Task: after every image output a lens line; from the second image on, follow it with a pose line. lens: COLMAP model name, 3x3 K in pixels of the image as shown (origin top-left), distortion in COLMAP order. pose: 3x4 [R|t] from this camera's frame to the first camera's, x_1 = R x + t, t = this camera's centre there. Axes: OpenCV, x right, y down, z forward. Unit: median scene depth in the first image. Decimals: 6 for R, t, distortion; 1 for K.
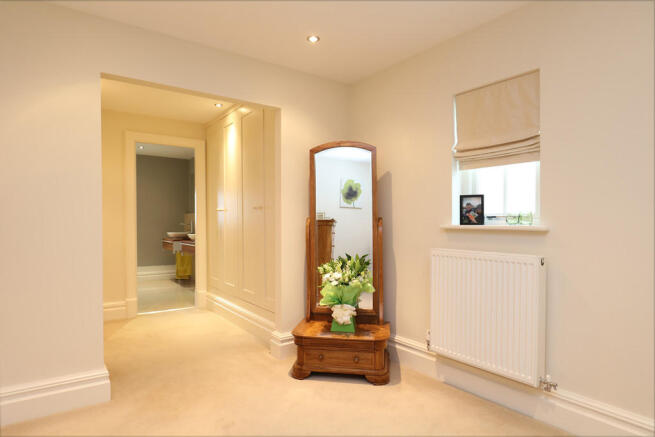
lens RADIAL K [[351.8, 0, 330.5], [0, 351.8, 224.1], [0, 0, 1]] dist [-0.022148, -0.000883]
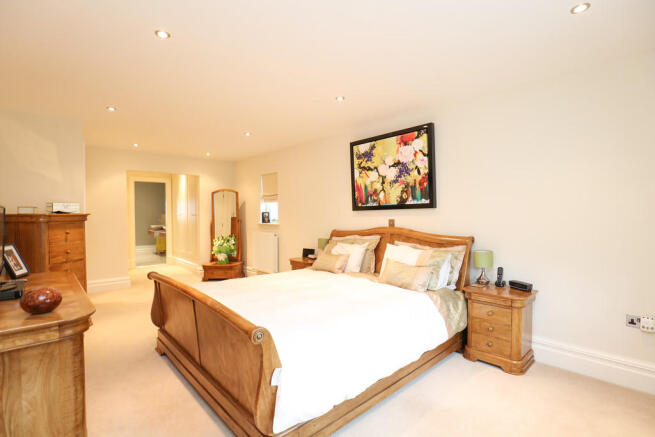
lens RADIAL K [[311.5, 0, 323.5], [0, 311.5, 216.2], [0, 0, 1]] dist [-0.029268, 0.000430]
pose [[0.996852, -0.000468, 0.079278, 0.463572], [0.000713, 0.999995, -0.003063, -0.030343], [-0.079276, 0.003110, 0.996848, -1.037494]]
